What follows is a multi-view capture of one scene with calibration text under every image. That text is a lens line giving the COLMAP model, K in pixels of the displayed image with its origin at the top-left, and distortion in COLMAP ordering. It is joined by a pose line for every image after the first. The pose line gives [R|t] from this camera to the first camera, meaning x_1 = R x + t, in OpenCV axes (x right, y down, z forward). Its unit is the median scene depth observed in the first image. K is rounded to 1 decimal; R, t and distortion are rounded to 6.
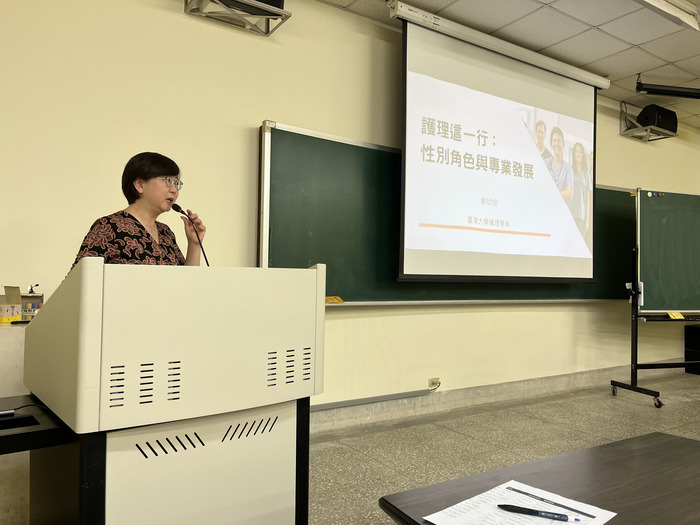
lens RADIAL K [[534.6, 0, 350.0], [0, 534.6, 262.5], [0, 0, 1]] dist [0.077322, -0.119172]
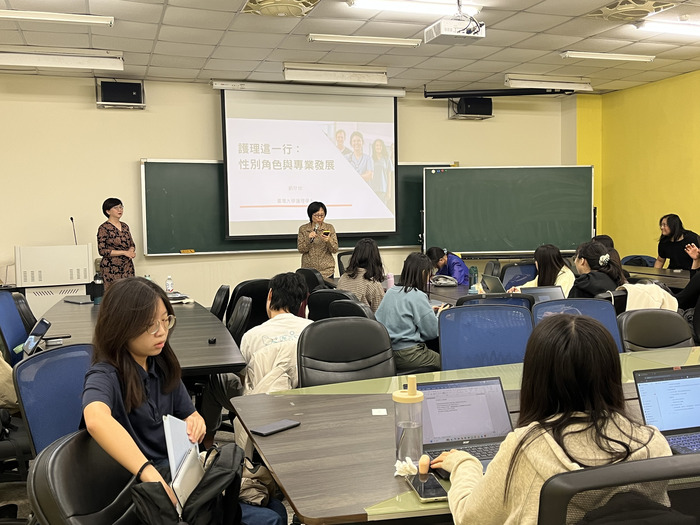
lens RADIAL K [[711.8, 0, 350.0], [0, 711.8, 262.5], [0, 0, 1]] dist [0.056053, -0.006820]
pose [[0.972048, -0.014889, -0.234308, 0.968241], [0.038056, 0.994781, 0.094666, -0.092280], [0.231676, -0.100937, 0.967542, -1.110917]]
